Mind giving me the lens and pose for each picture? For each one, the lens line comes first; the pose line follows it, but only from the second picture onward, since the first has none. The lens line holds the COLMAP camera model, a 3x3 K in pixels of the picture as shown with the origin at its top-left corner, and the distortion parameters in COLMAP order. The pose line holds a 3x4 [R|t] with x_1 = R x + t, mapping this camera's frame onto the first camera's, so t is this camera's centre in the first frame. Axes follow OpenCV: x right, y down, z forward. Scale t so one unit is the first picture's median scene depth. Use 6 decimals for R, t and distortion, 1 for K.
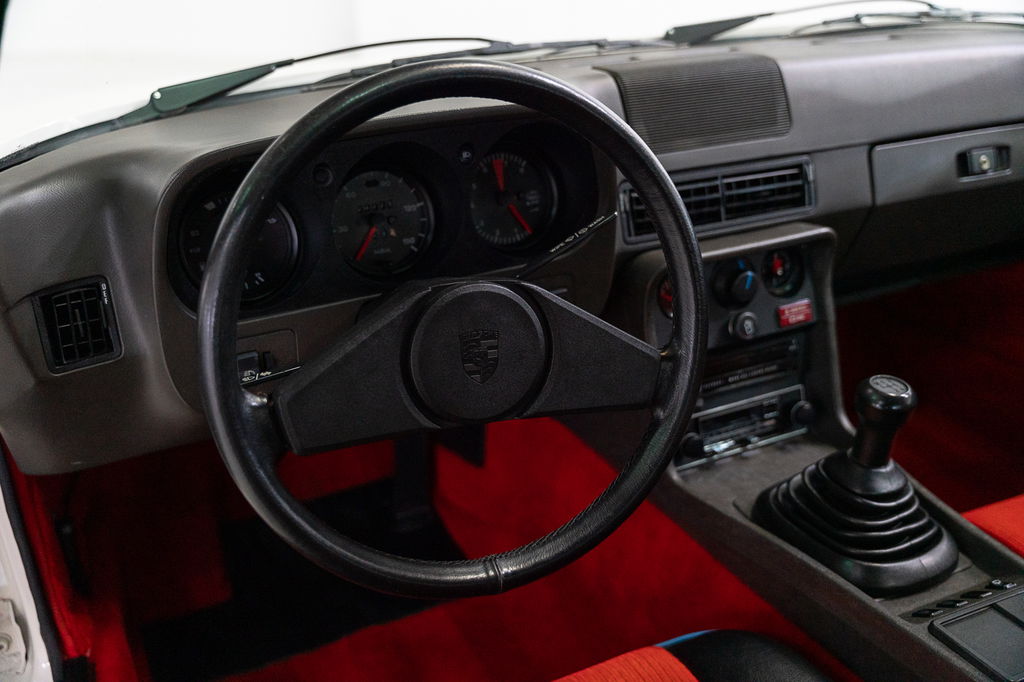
lens RADIAL K [[990.3, 0, 511.9], [0, 990.3, 311.5], [0, 0, 1]] dist [0.032966, 0.005227]
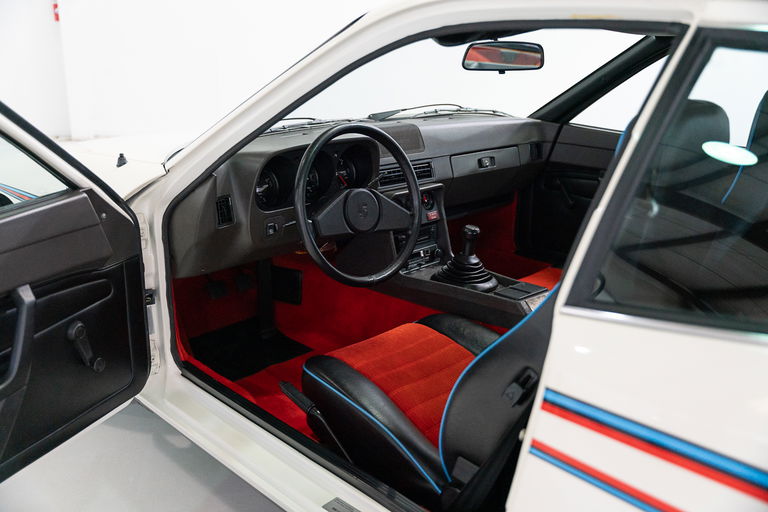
lens RADIAL K [[742.7, 0, 383.9], [0, 742.7, 233.8], [0, 0, 1]] dist [0.032966, 0.005227]
pose [[0.942759, -0.052837, 0.329263, -0.510859], [0.093634, 0.989589, -0.109296, 0.258875], [-0.320061, 0.133870, 0.937891, -0.855160]]
